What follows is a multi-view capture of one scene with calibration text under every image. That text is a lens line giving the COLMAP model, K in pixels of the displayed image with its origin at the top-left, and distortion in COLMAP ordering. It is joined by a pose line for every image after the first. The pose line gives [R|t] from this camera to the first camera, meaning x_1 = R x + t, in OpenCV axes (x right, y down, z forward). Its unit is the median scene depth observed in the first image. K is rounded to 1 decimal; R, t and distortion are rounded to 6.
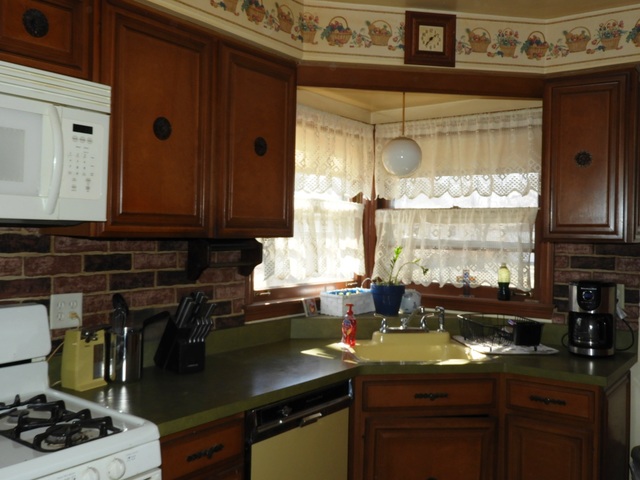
lens RADIAL K [[612.2, 0, 320.0], [0, 612.2, 240.0], [0, 0, 1]] dist [-0.005792, -0.000302]
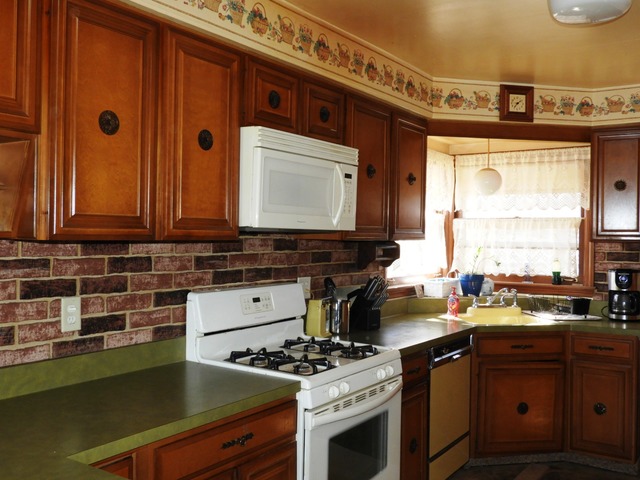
lens RADIAL K [[629.8, 0, 320.0], [0, 629.8, 240.0], [0, 0, 1]] dist [0.008060, -0.004424]
pose [[0.998956, -0.006291, 0.045250, -0.348278], [0.006555, 0.999962, -0.005707, 0.002641], [-0.045213, 0.005998, 0.998959, -0.465705]]
